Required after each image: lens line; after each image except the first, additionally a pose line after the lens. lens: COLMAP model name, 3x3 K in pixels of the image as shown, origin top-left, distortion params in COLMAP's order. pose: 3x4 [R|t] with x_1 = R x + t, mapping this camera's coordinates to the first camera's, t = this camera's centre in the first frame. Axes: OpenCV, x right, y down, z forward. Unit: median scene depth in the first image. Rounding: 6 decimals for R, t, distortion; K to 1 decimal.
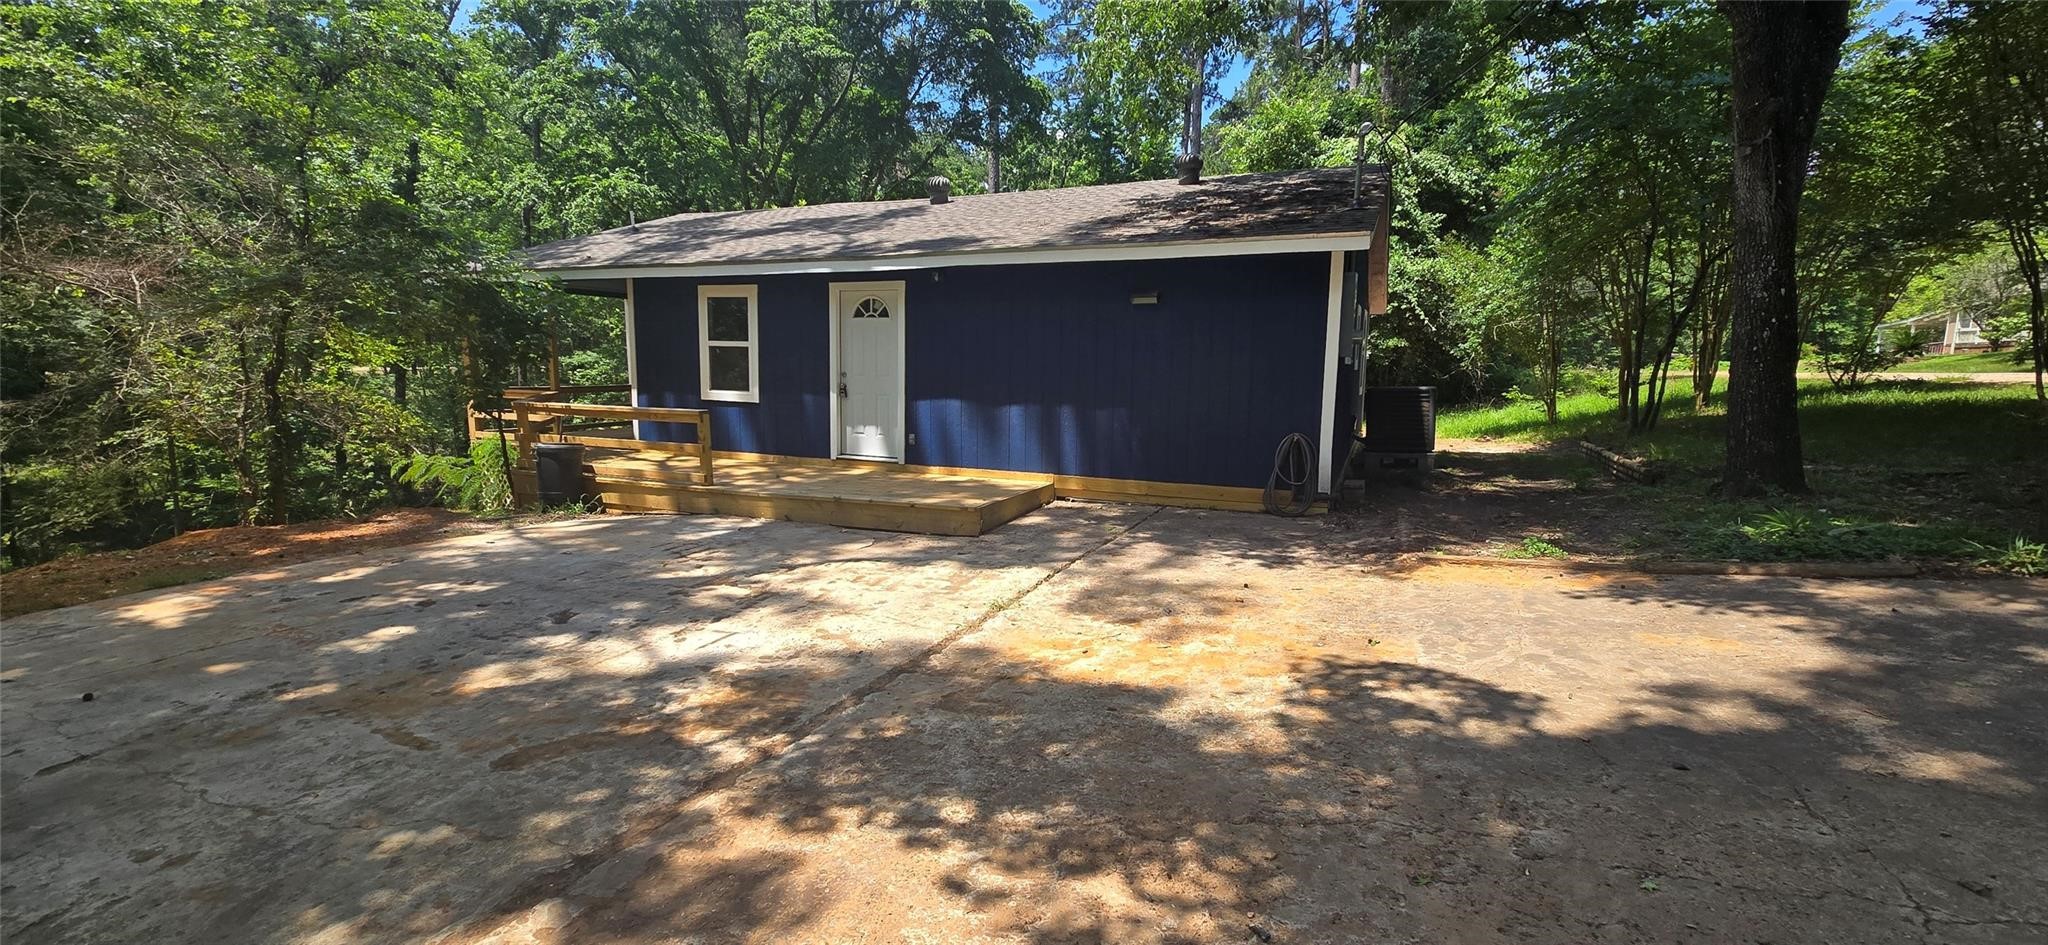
lens RADIAL K [[838.2, 0, 1028.1], [0, 838.2, 478.6], [0, 0, 1]] dist [-0.001380, 0.000456]
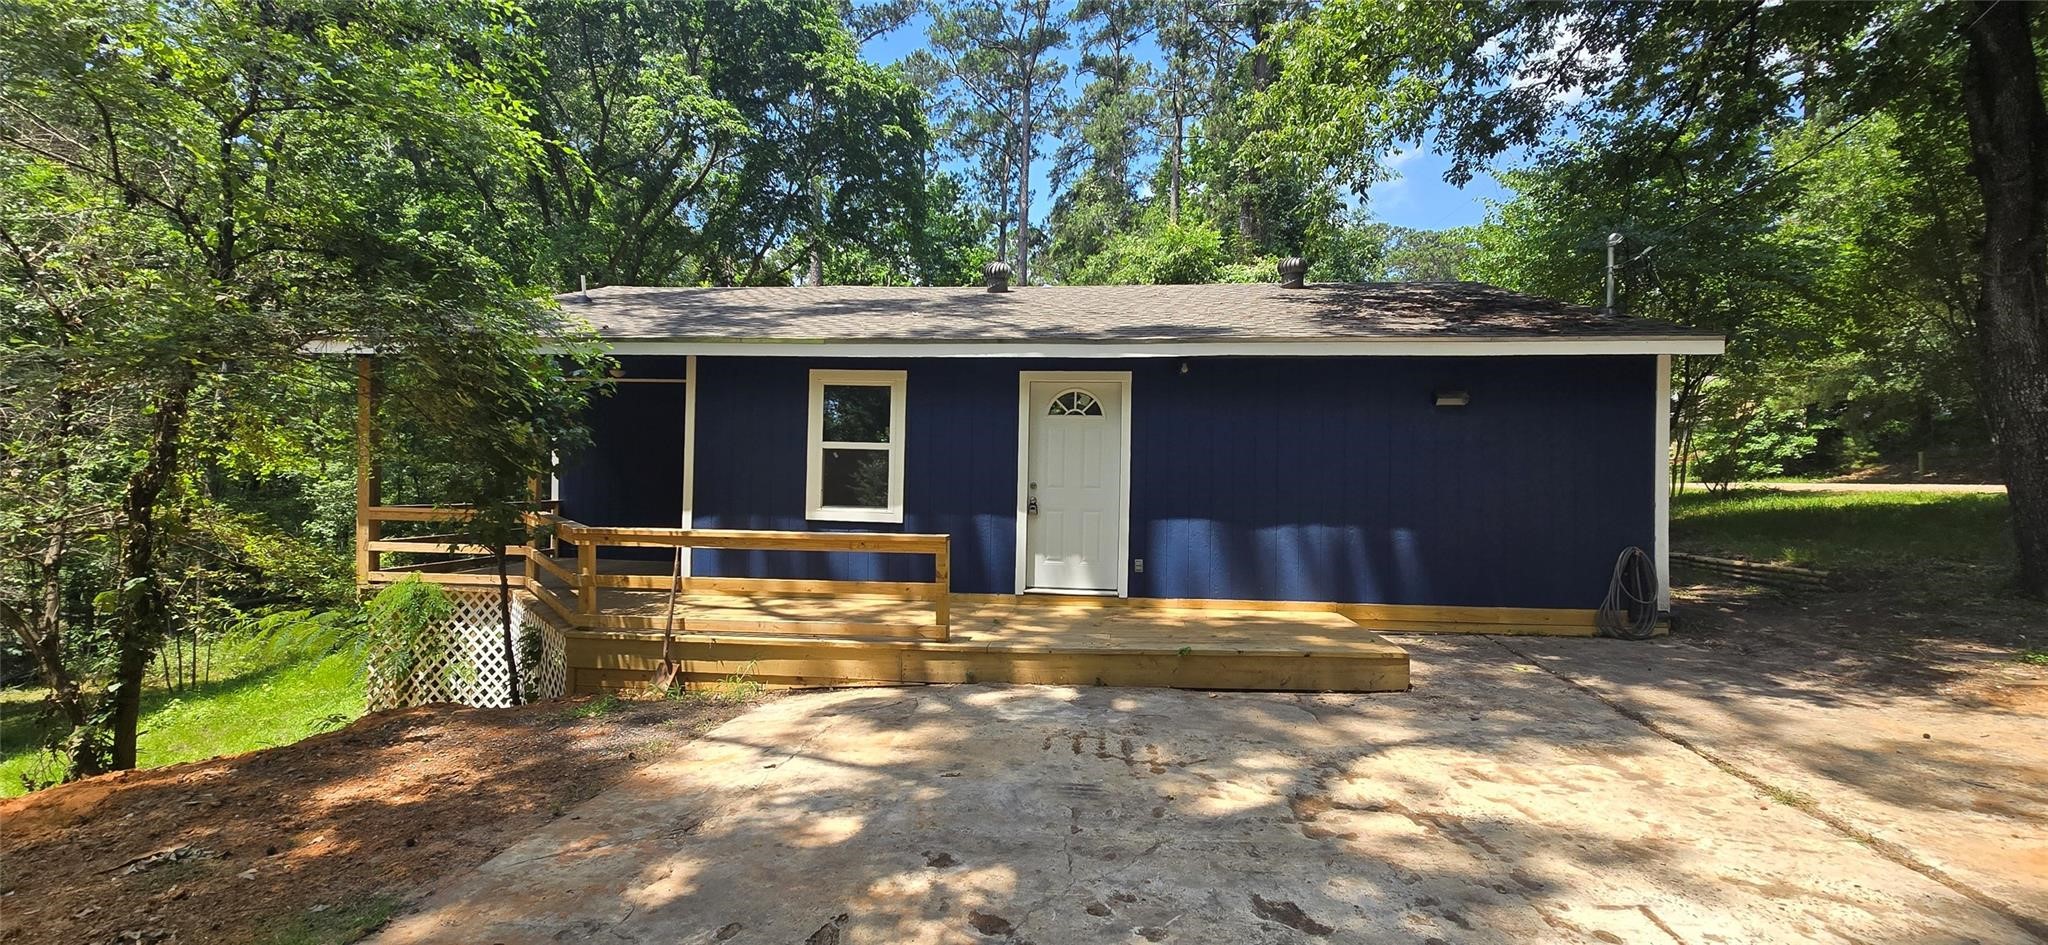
lens RADIAL K [[838.2, 0, 1018.0], [0, 838.2, 475.9], [0, 0, 1]] dist [-0.001380, 0.000456]
pose [[0.951826, 0.002029, 0.306630, -0.574361], [0.040447, 0.990410, -0.132106, -0.035806], [-0.303958, 0.138145, 0.942616, 0.315519]]
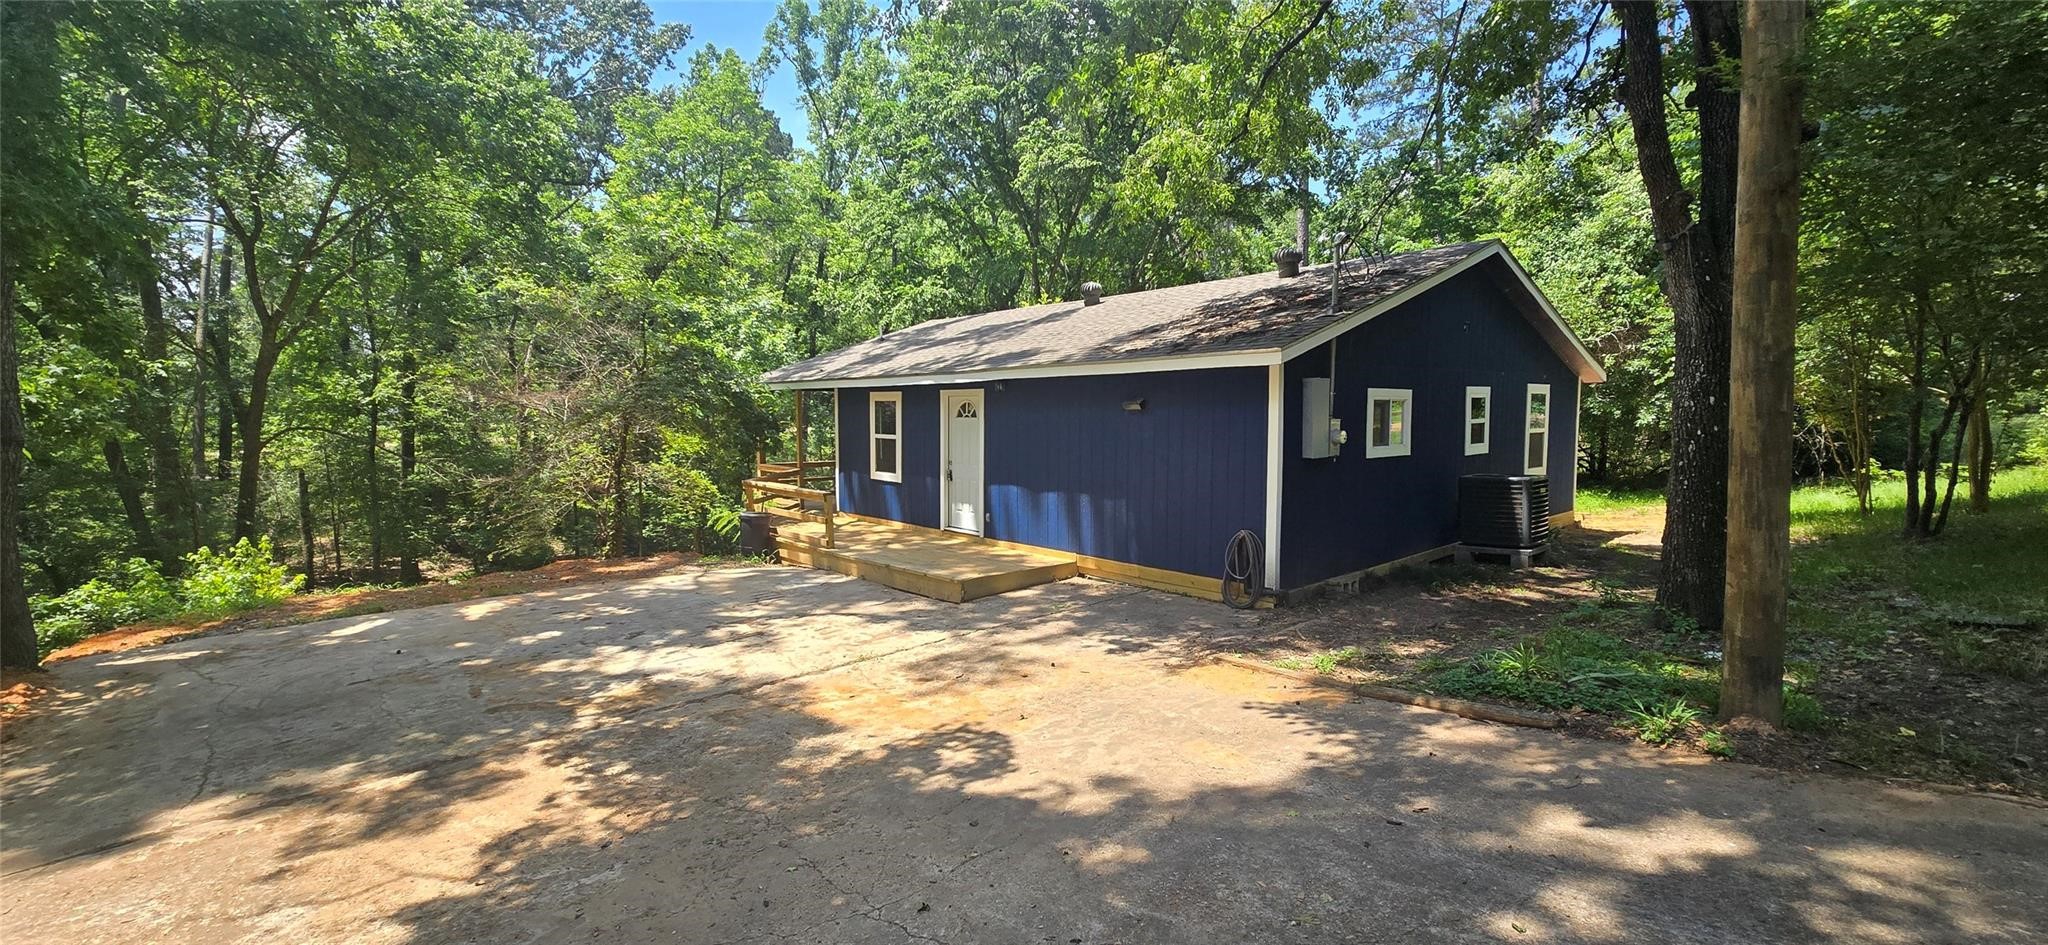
lens RADIAL K [[838.2, 0, 1028.9], [0, 838.2, 475.1], [0, 0, 1]] dist [-0.001380, 0.000456]
pose [[0.901422, 0.014409, -0.432701, 0.510930], [-0.041517, 0.997717, -0.053267, -0.053509], [0.430946, 0.065980, 0.899962, -0.079909]]
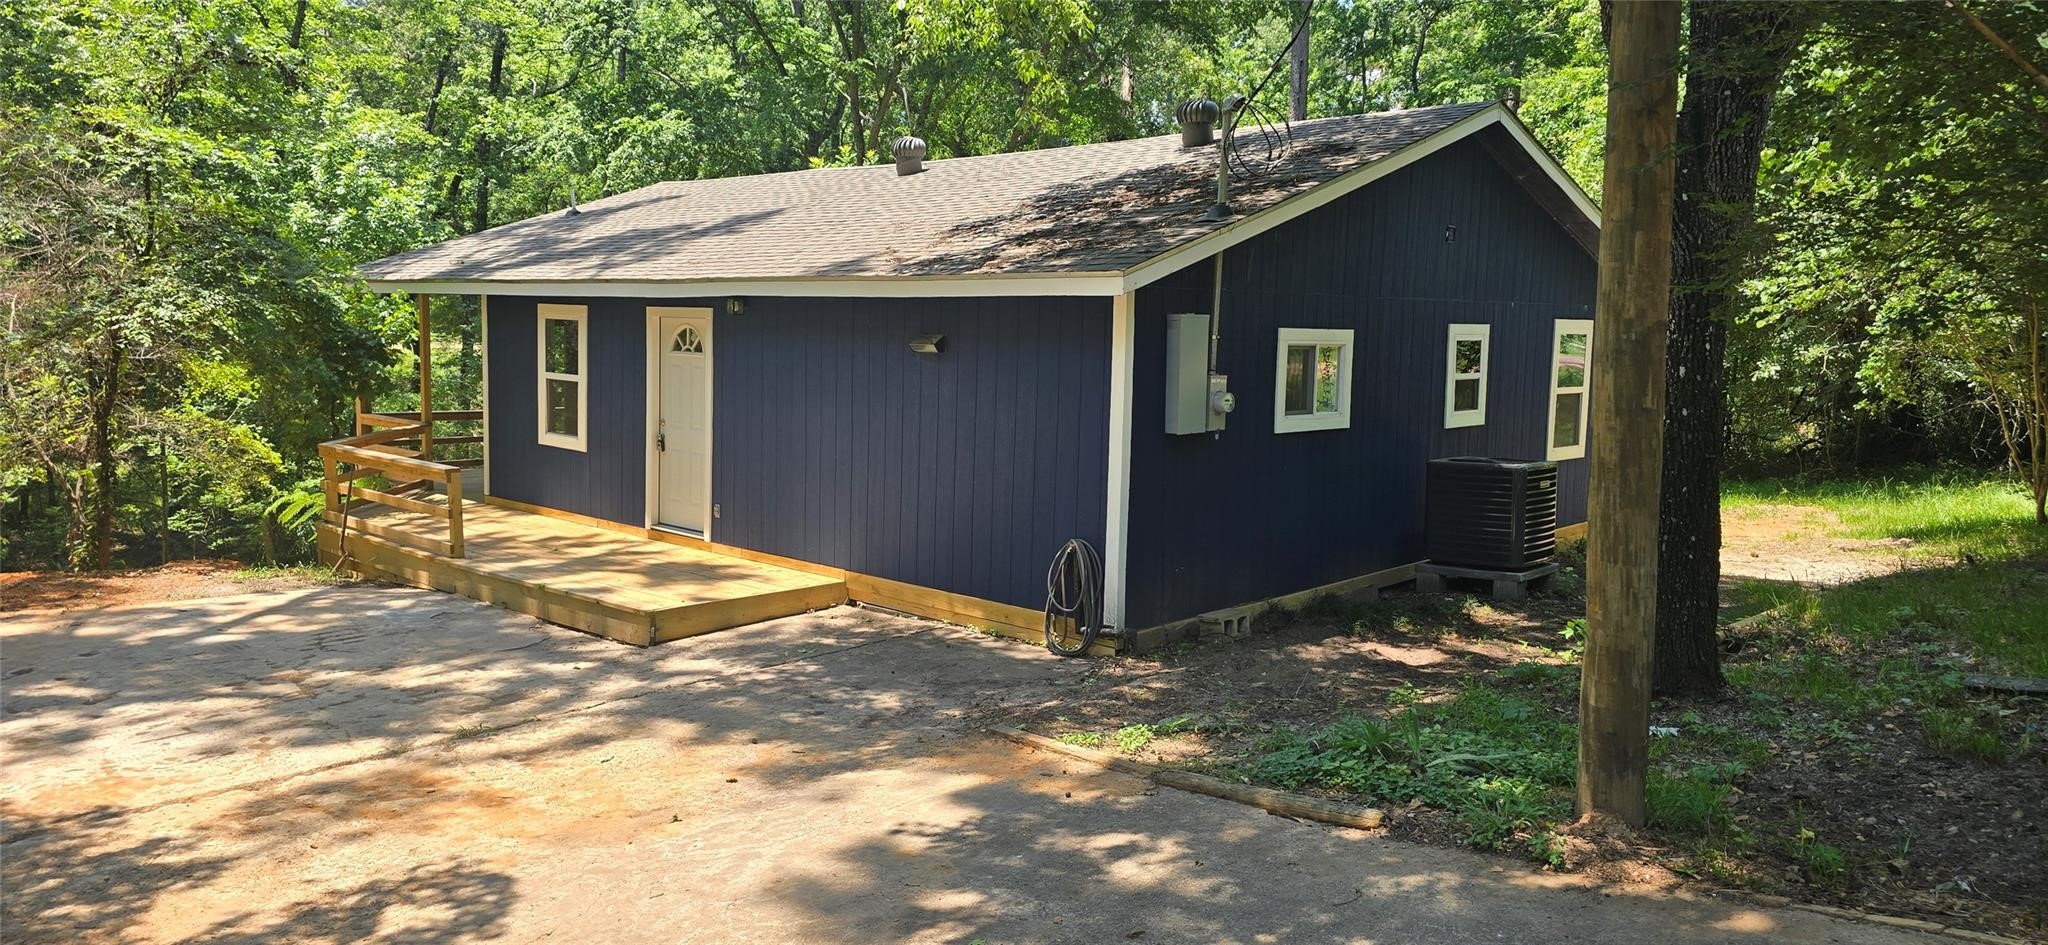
lens RADIAL K [[1384.8, 0, 991.6], [0, 1384.8, 471.7], [0, 0, 1]] dist [0.051781, -0.011469]
pose [[0.934736, 0.042291, -0.352818, 0.637016], [-0.055434, 0.998091, -0.027228, -0.072974], [0.350992, 0.045010, 0.935296, -0.123117]]
